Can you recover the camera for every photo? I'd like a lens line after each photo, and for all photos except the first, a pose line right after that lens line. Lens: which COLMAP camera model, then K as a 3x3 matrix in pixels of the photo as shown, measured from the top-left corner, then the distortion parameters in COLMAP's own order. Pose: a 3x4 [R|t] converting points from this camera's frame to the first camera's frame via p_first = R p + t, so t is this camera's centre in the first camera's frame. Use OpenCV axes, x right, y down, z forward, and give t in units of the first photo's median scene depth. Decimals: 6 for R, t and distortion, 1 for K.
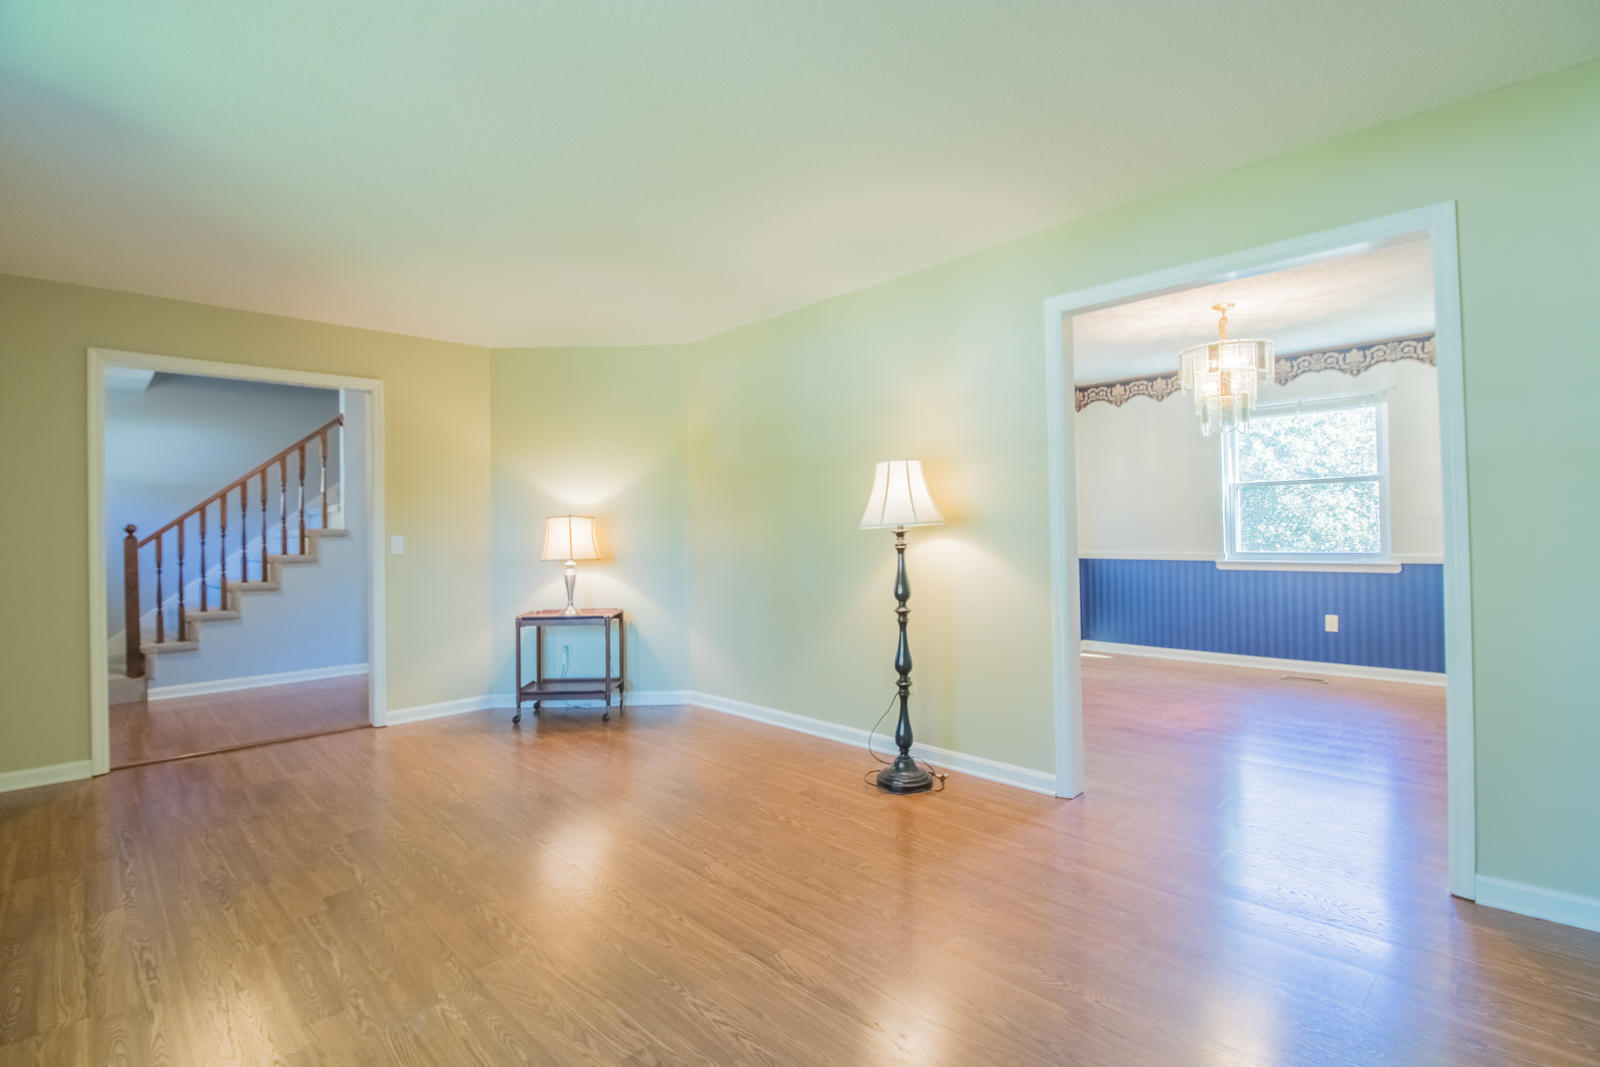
lens RADIAL K [[762.4, 0, 800.5], [0, 762.4, 531.2], [0, 0, 1]] dist [0.000414, -0.001016]
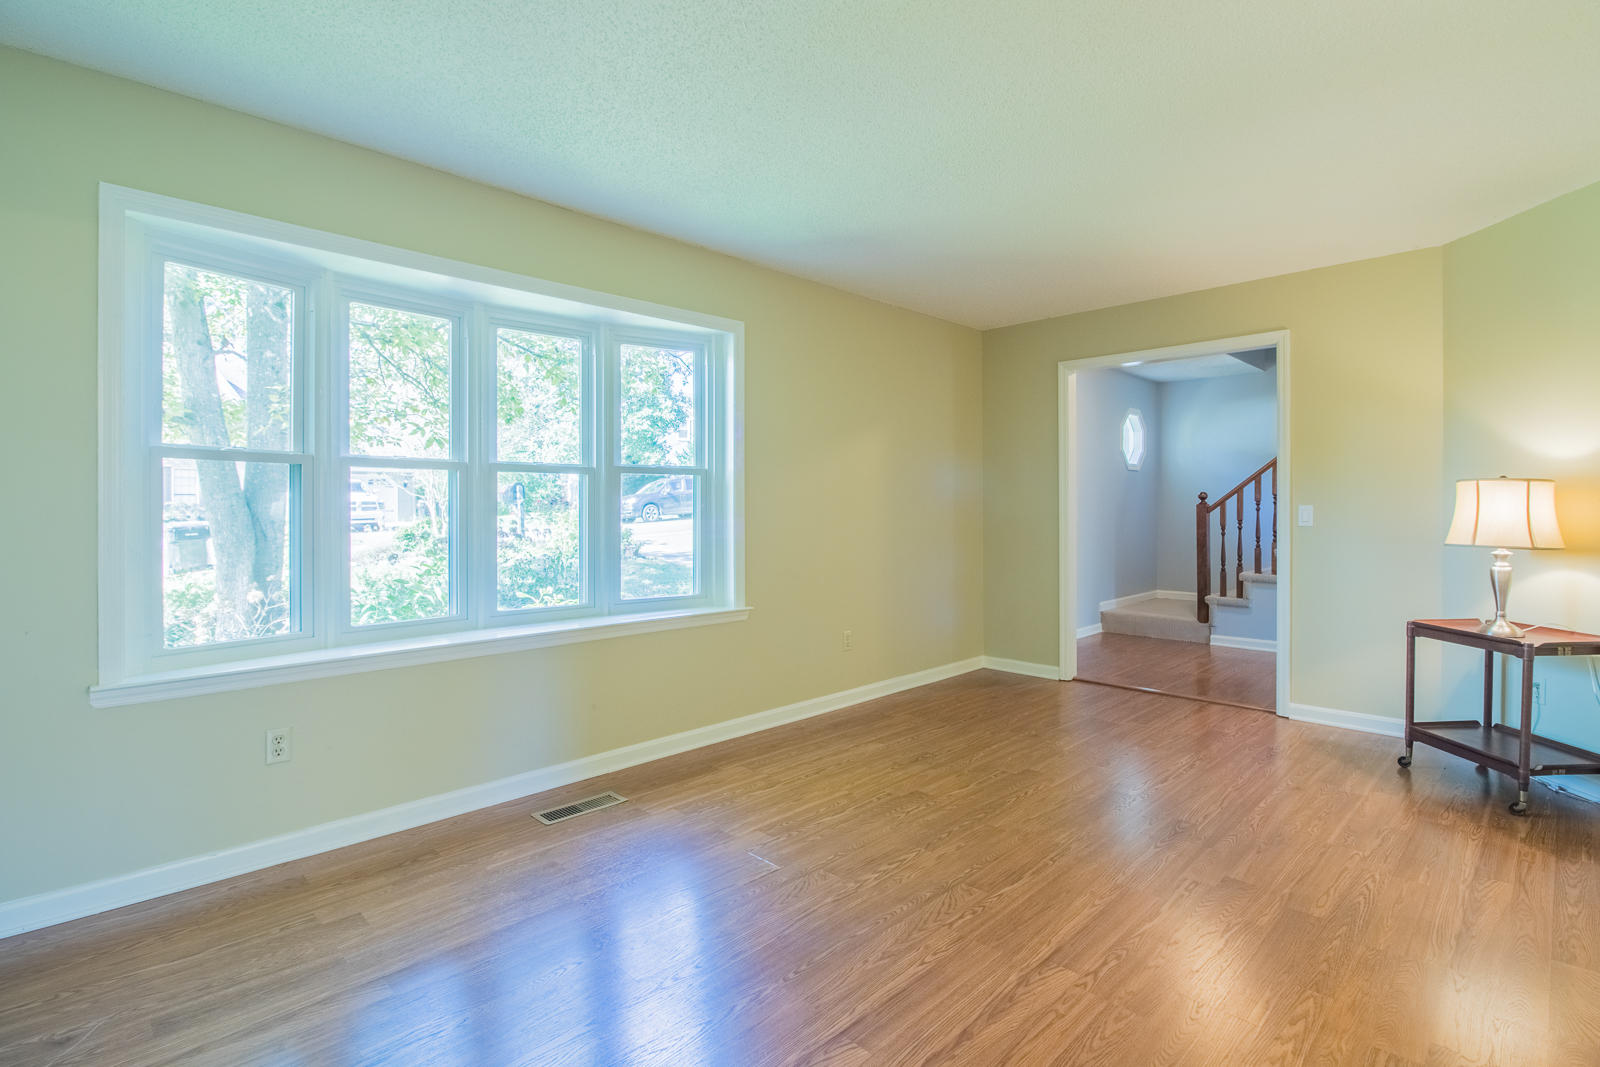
lens RADIAL K [[762.4, 0, 802.8], [0, 762.4, 501.0], [0, 0, 1]] dist [0.000414, -0.001016]
pose [[0.026491, 0.008856, -0.999610, 0.327378], [-0.004689, 0.999951, 0.008735, -0.003401], [0.999638, 0.004456, 0.026532, 0.408958]]
